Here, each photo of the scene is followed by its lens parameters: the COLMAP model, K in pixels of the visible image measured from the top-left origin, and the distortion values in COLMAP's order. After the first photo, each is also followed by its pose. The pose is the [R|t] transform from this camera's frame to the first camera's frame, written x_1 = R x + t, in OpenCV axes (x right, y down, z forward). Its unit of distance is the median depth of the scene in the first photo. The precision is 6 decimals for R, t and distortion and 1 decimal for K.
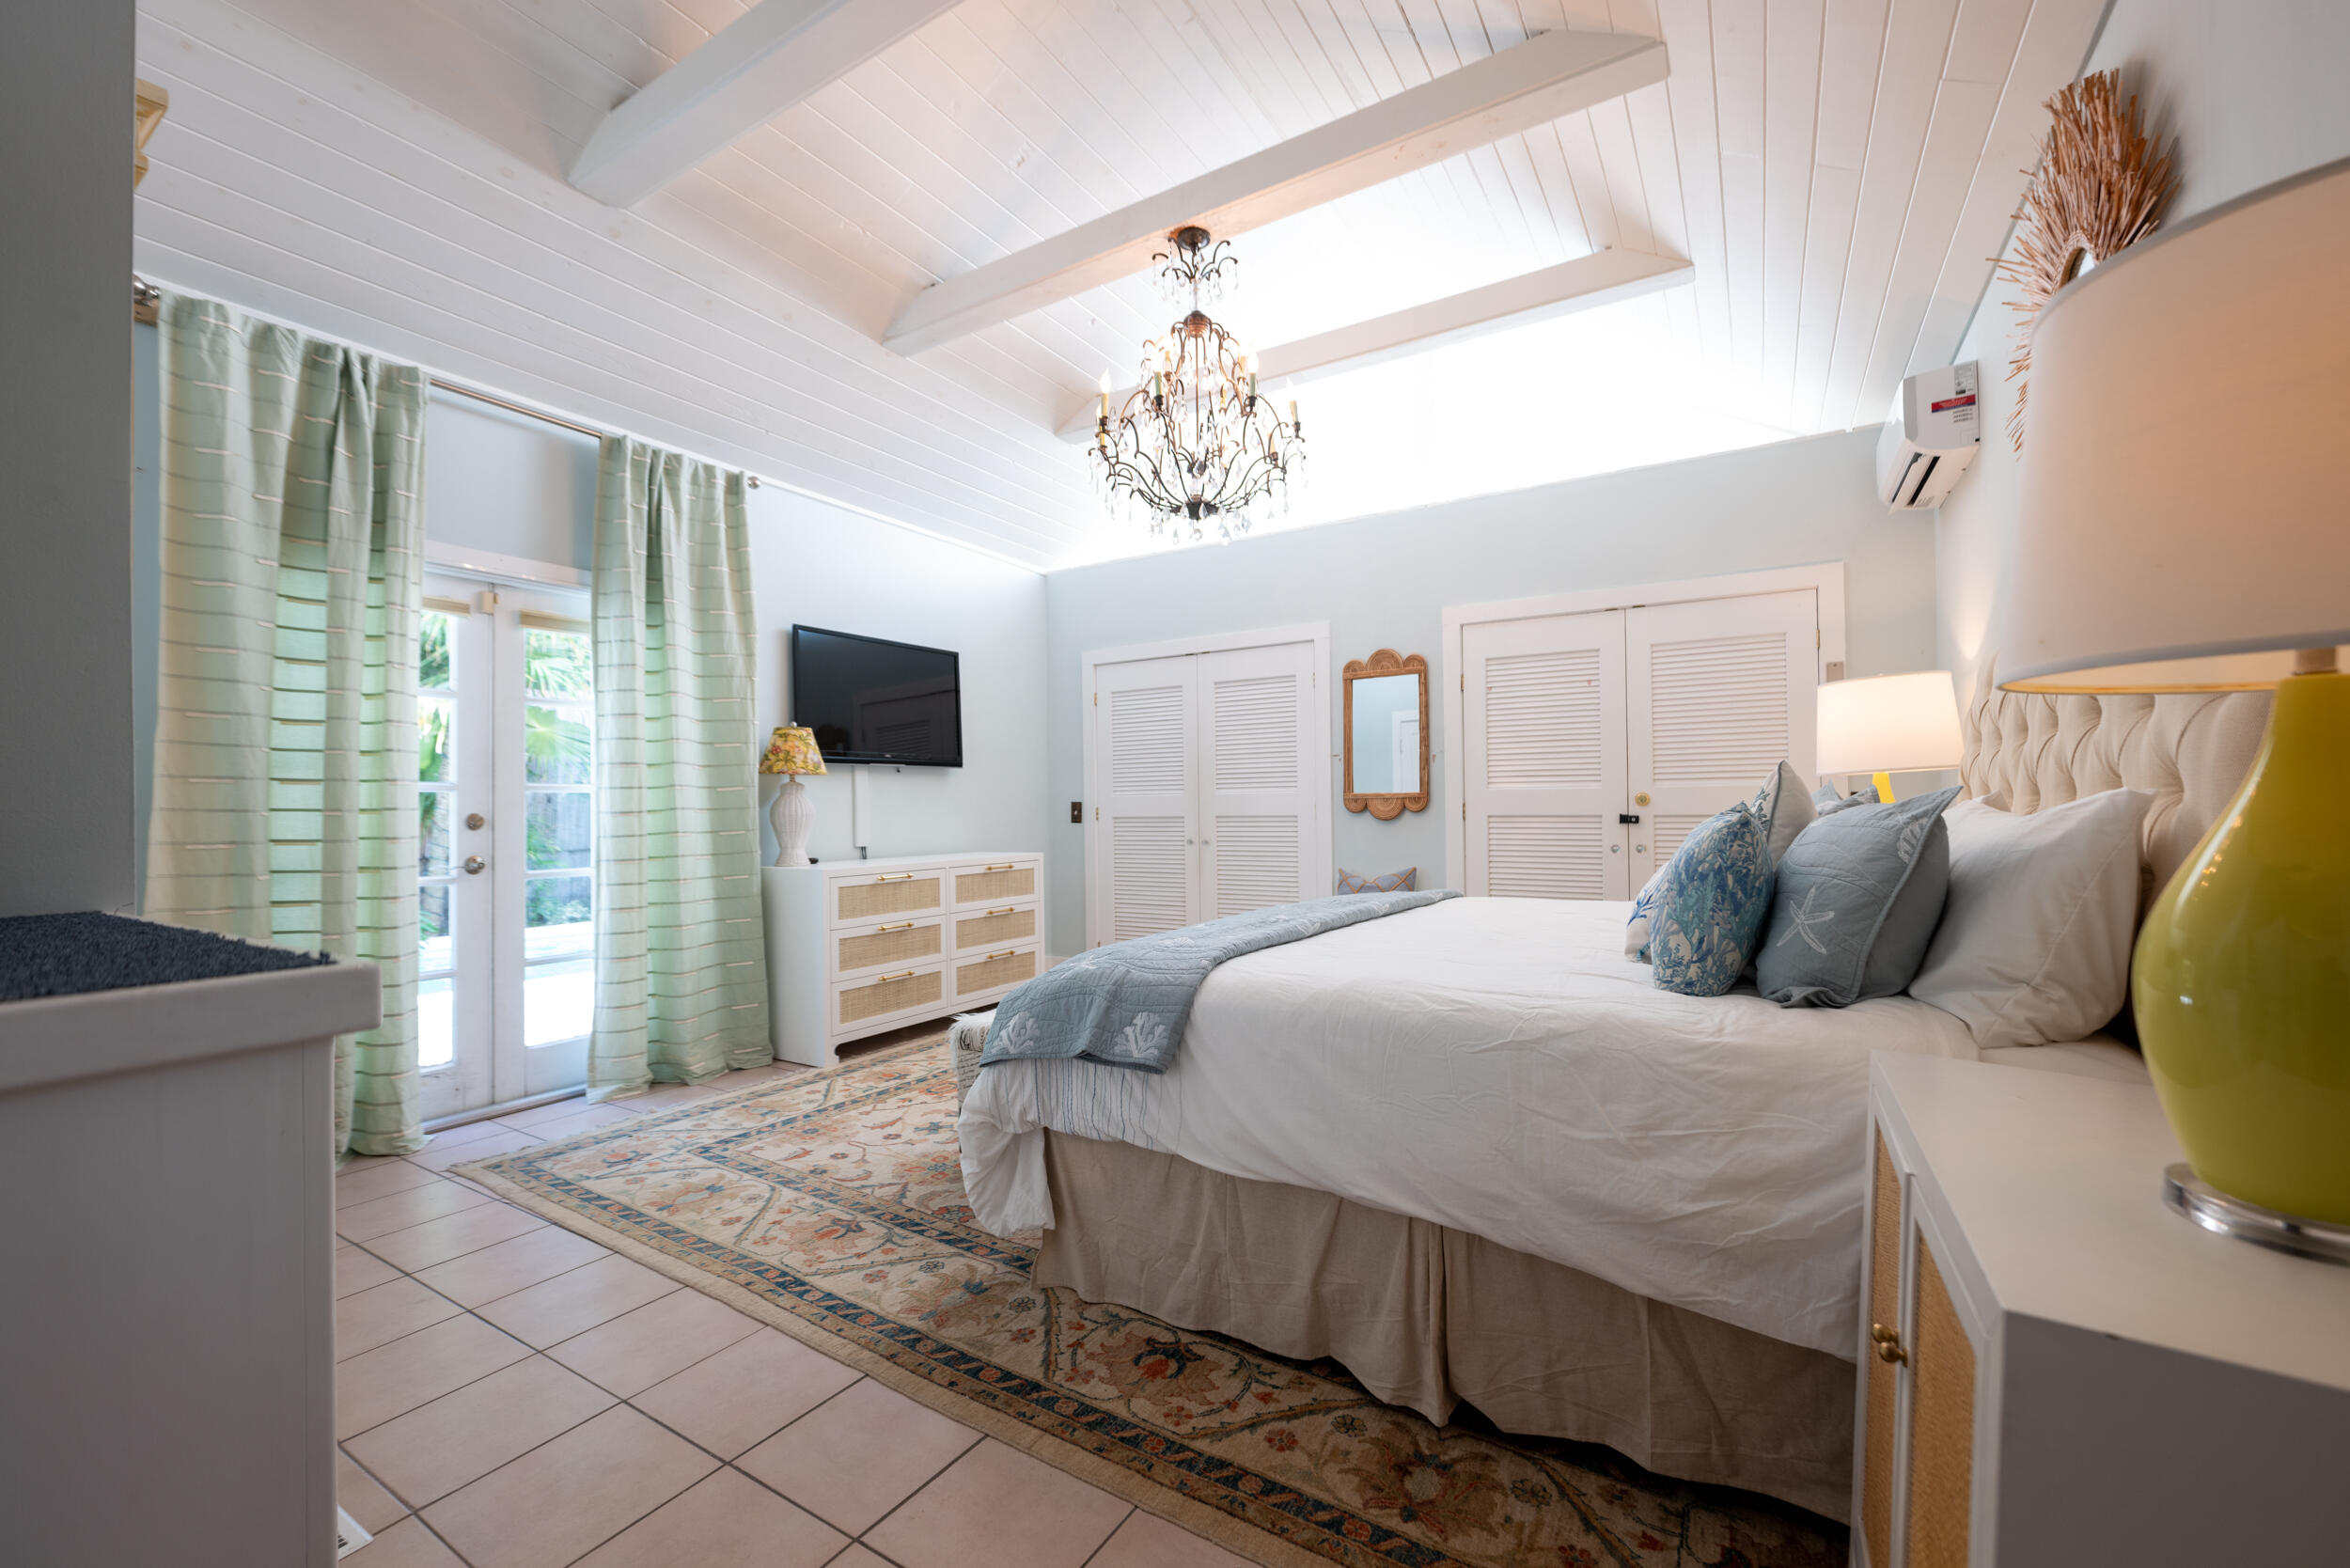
lens RADIAL K [[941.3, 0, 1187.2], [0, 941.3, 803.4], [0, 0, 1]] dist [-0.001766, 0.000199]
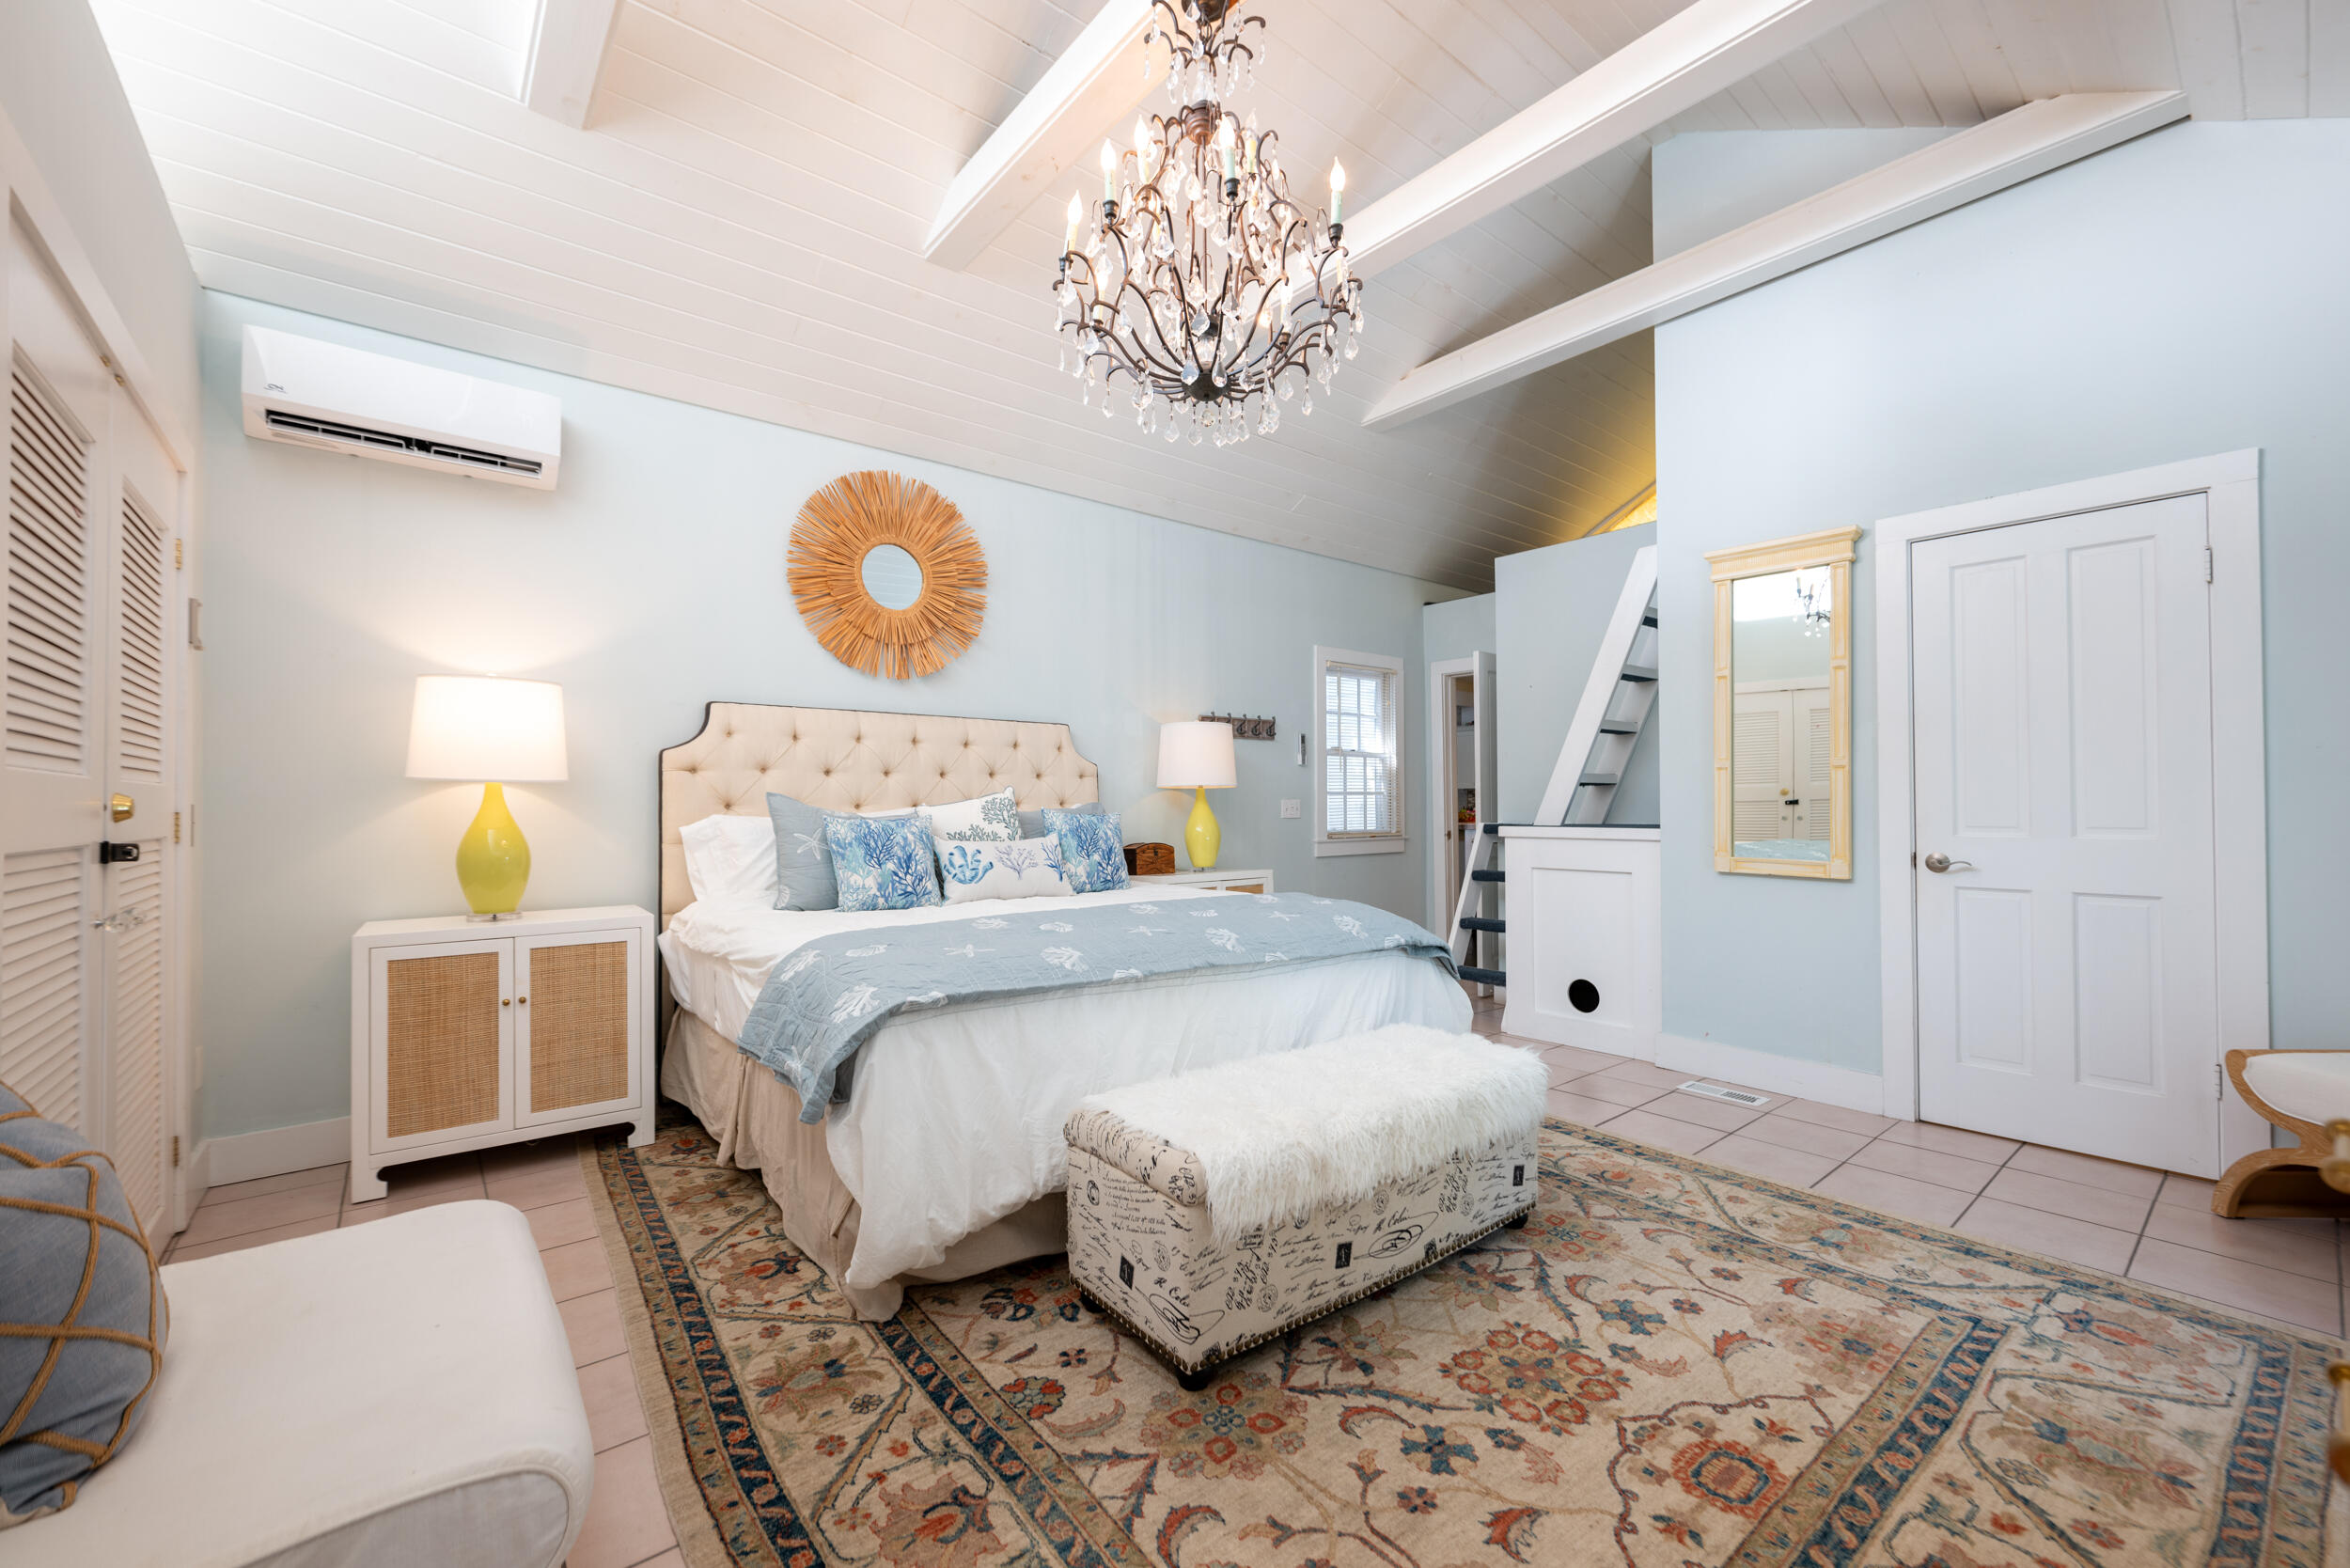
lens RADIAL K [[941.3, 0, 1187.2], [0, 941.3, 803.4], [0, 0, 1]] dist [-0.001766, 0.000199]
pose [[-0.946663, 0.016183, 0.321818, -0.212610], [0.015215, 0.999869, -0.005523, 0.005201], [-0.321866, -0.000332, -0.946785, 1.819304]]
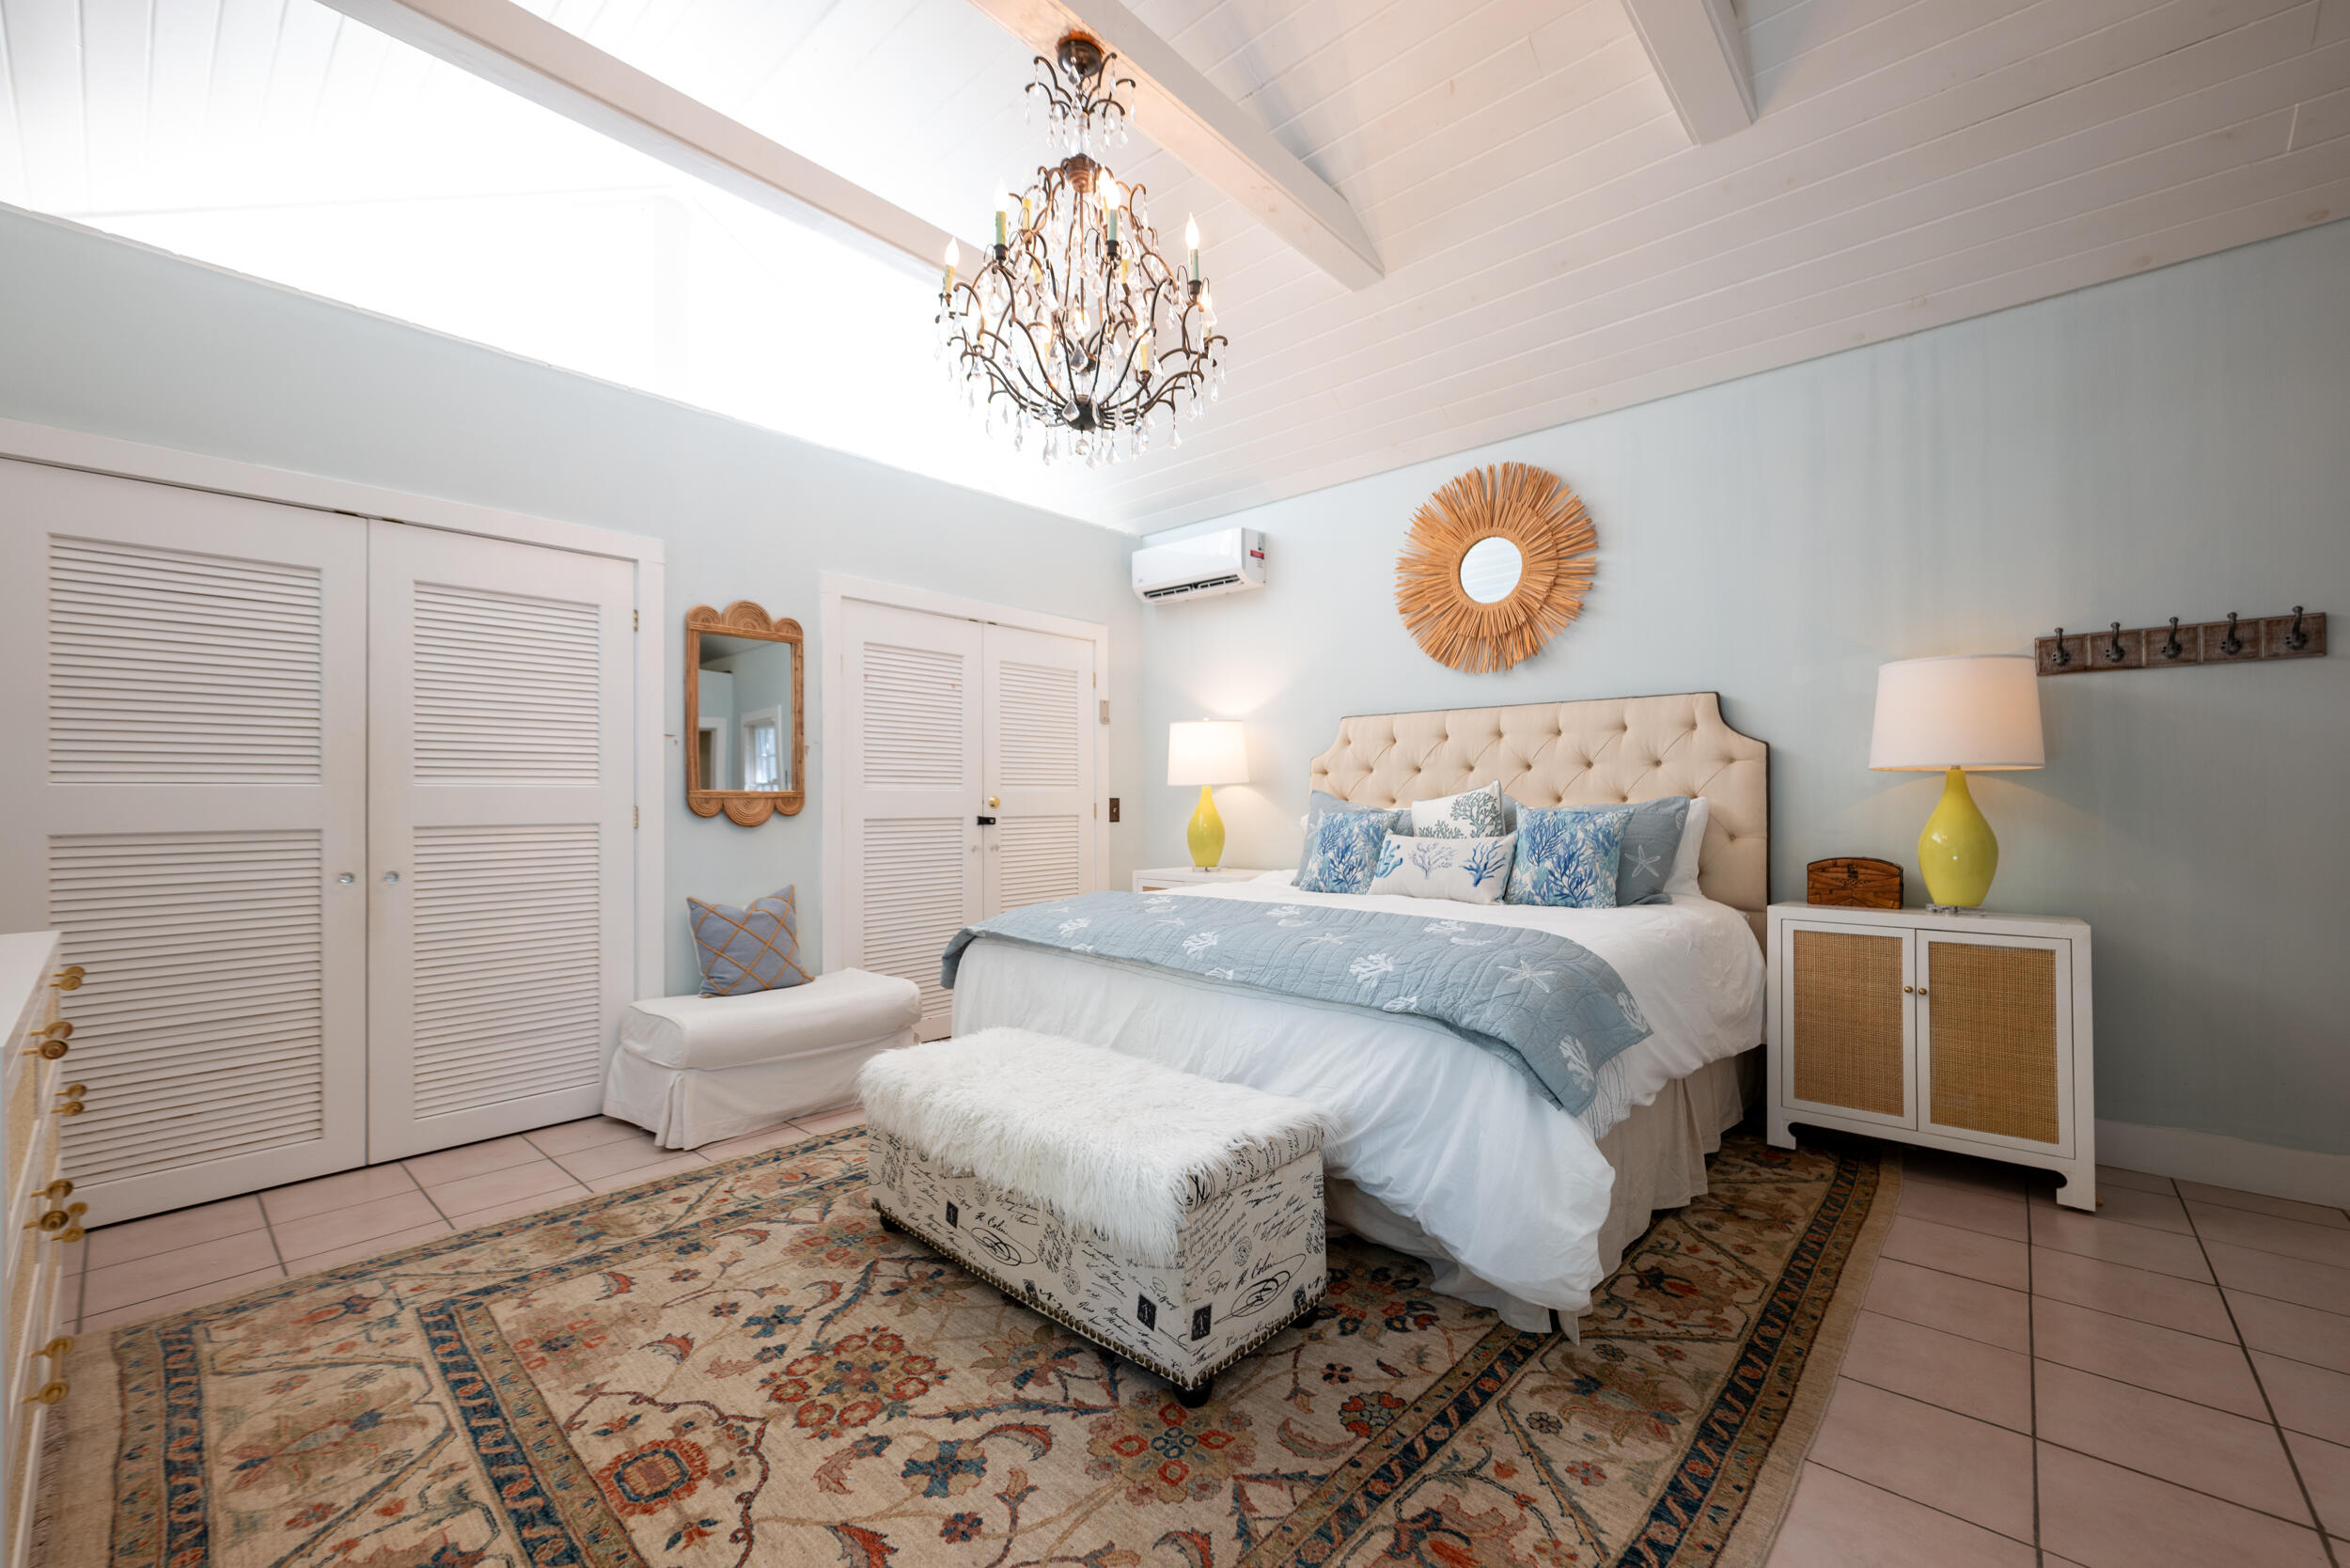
lens RADIAL K [[947.3, 0, 1189.7], [0, 947.3, 795.9], [0, 0, 1]] dist [-0.002824, 0.000195]
pose [[0.171319, 0.016523, 0.985077, -0.789374], [0.002029, 0.999851, -0.017123, 0.010837], [-0.985214, 0.004933, 0.171260, 0.855802]]
